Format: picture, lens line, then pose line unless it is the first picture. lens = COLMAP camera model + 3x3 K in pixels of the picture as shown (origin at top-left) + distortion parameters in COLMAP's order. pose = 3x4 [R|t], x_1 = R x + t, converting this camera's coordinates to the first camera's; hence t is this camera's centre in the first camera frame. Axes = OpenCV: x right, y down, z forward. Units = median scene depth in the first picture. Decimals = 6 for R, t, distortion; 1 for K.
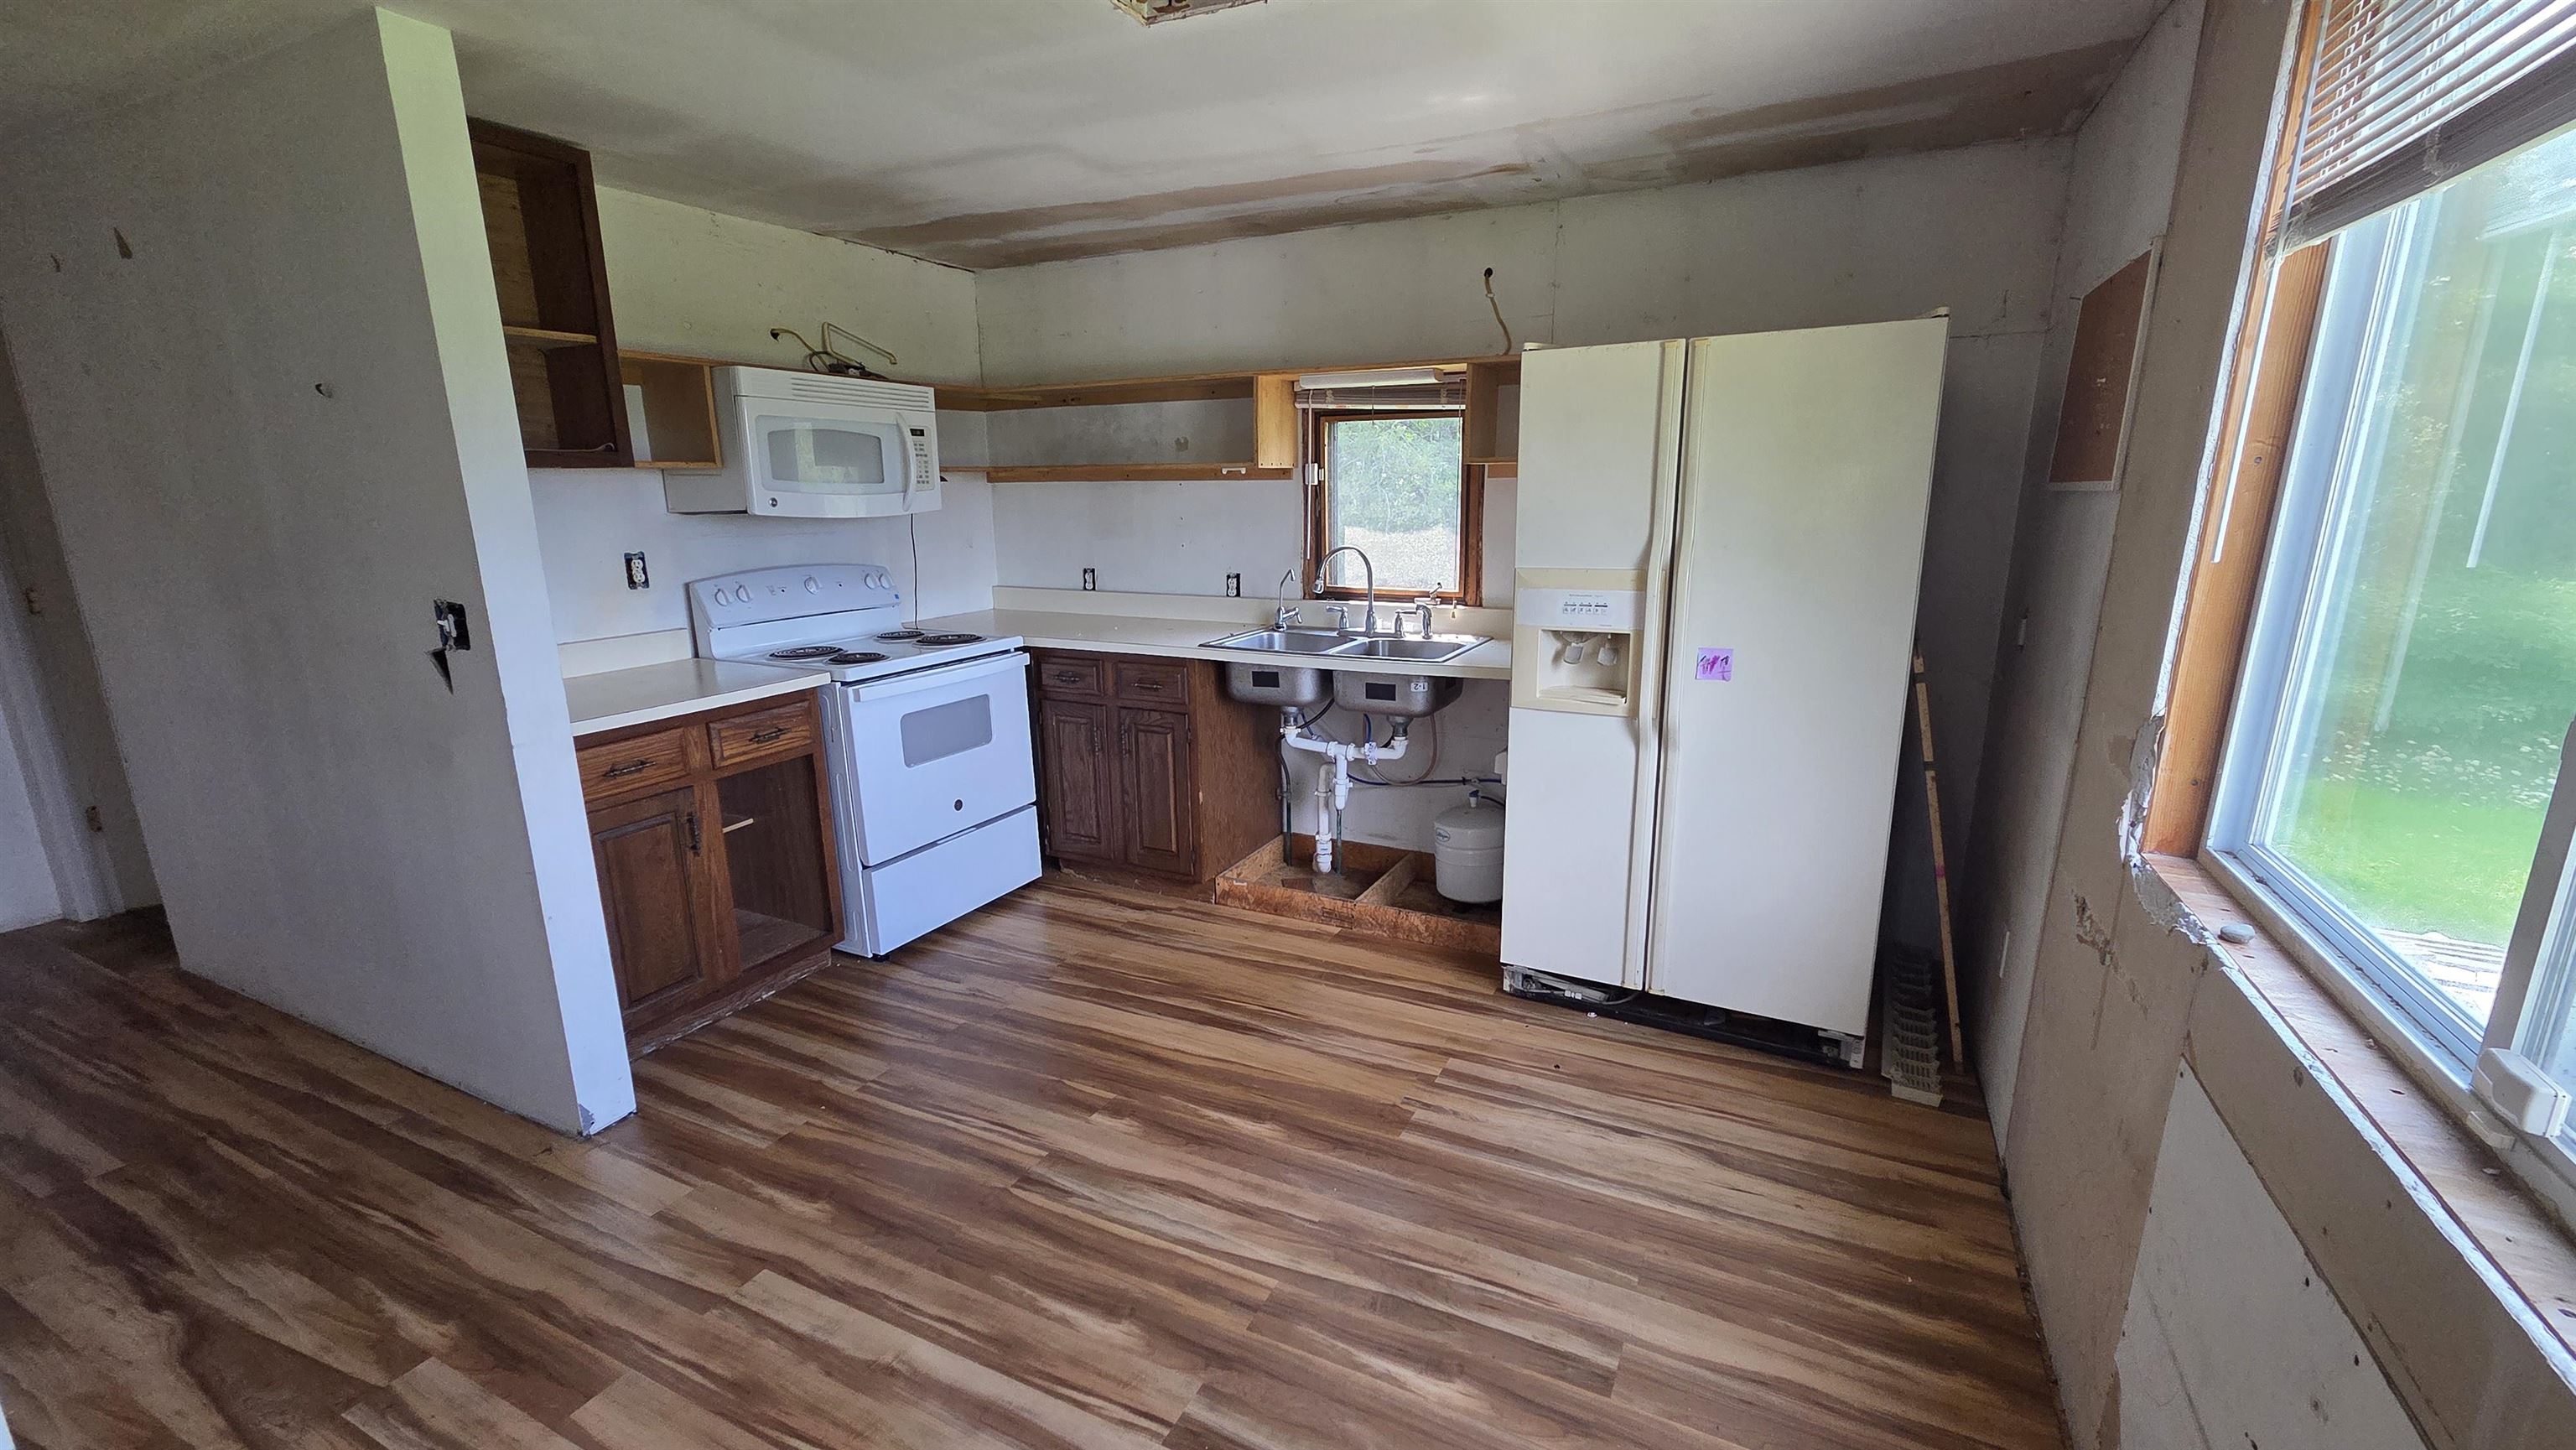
lens RADIAL K [[1050.5, 0, 1288.3], [0, 1050.5, 731.1], [0, 0, 1]] dist [0.003502, 0.000192]
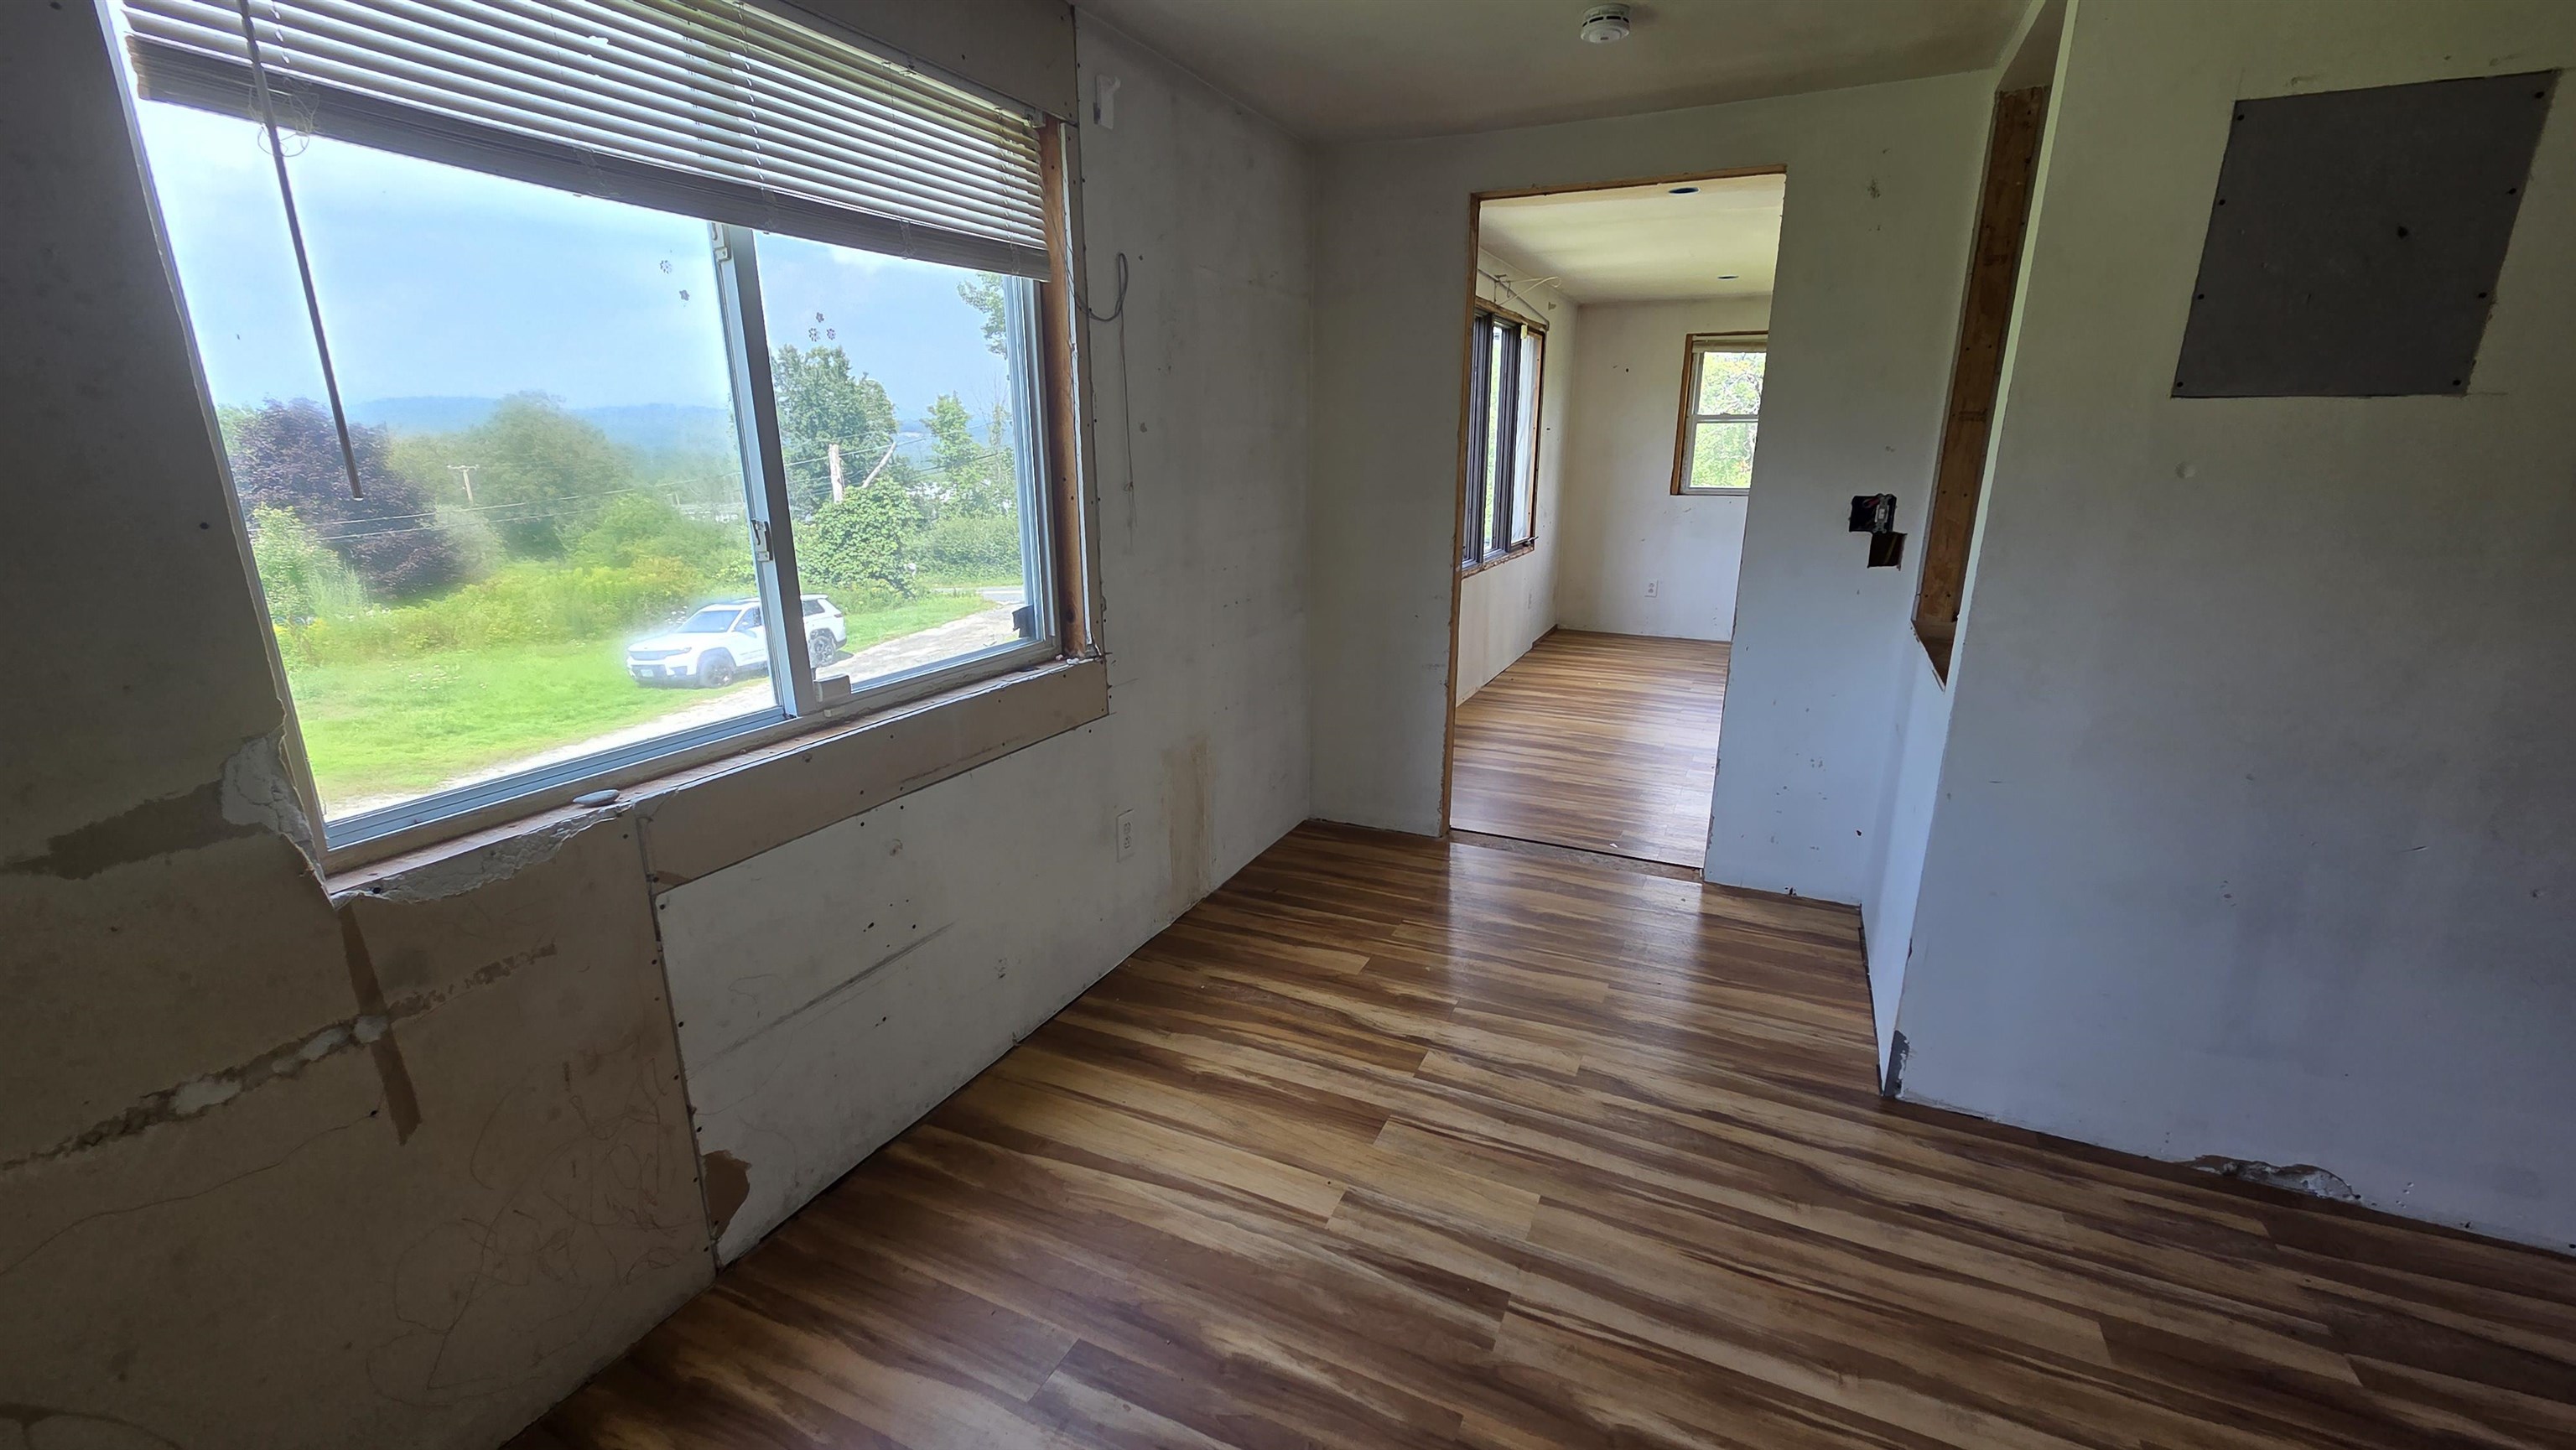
lens RADIAL K [[1050.5, 0, 1294.1], [0, 1050.5, 732.4], [0, 0, 1]] dist [0.003502, 0.000192]
pose [[-0.999671, 0.011819, -0.022766, 0.074387], [-0.000625, 0.876031, 0.482254, -0.219253], [0.025644, 0.482110, -0.875736, 1.000947]]
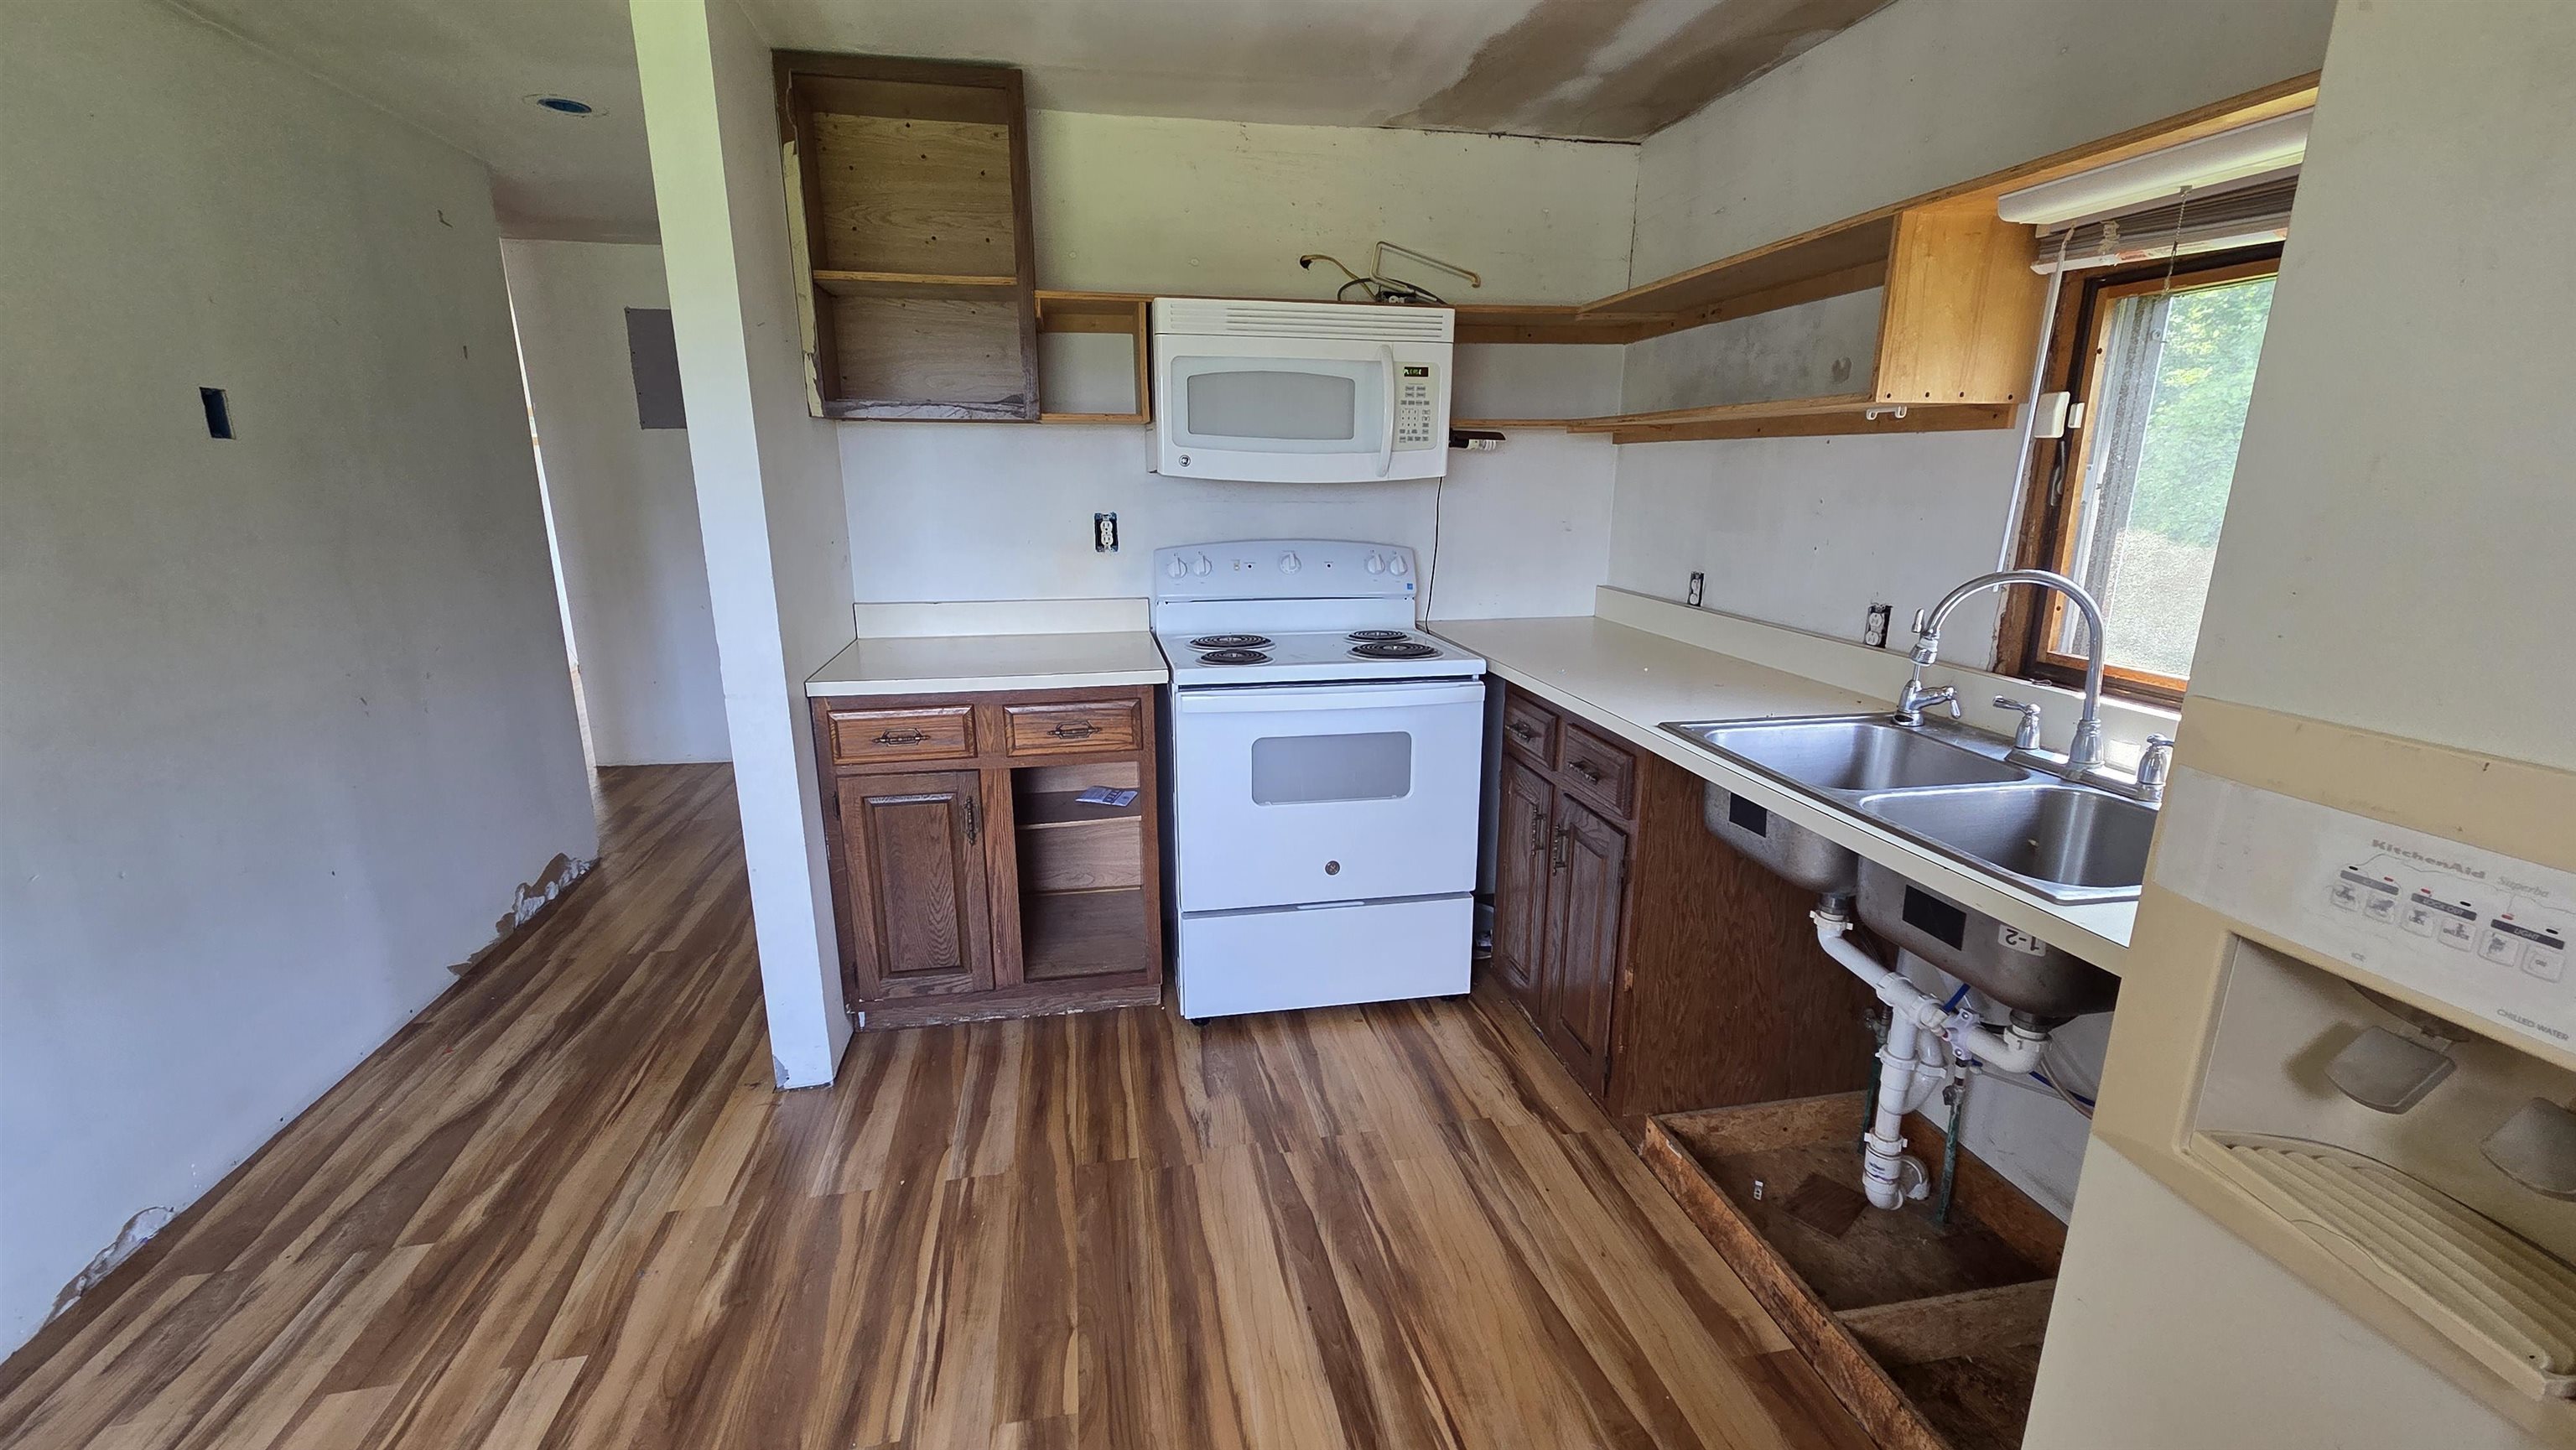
lens RADIAL K [[1050.5, 0, 1288.8], [0, 1050.5, 735.0], [0, 0, 1]] dist [0.003502, 0.000192]
pose [[0.611011, 0.206372, -0.764249, 0.291278], [-0.188436, 0.975587, 0.112787, -0.132384], [0.768868, 0.075098, 0.634983, 0.634663]]
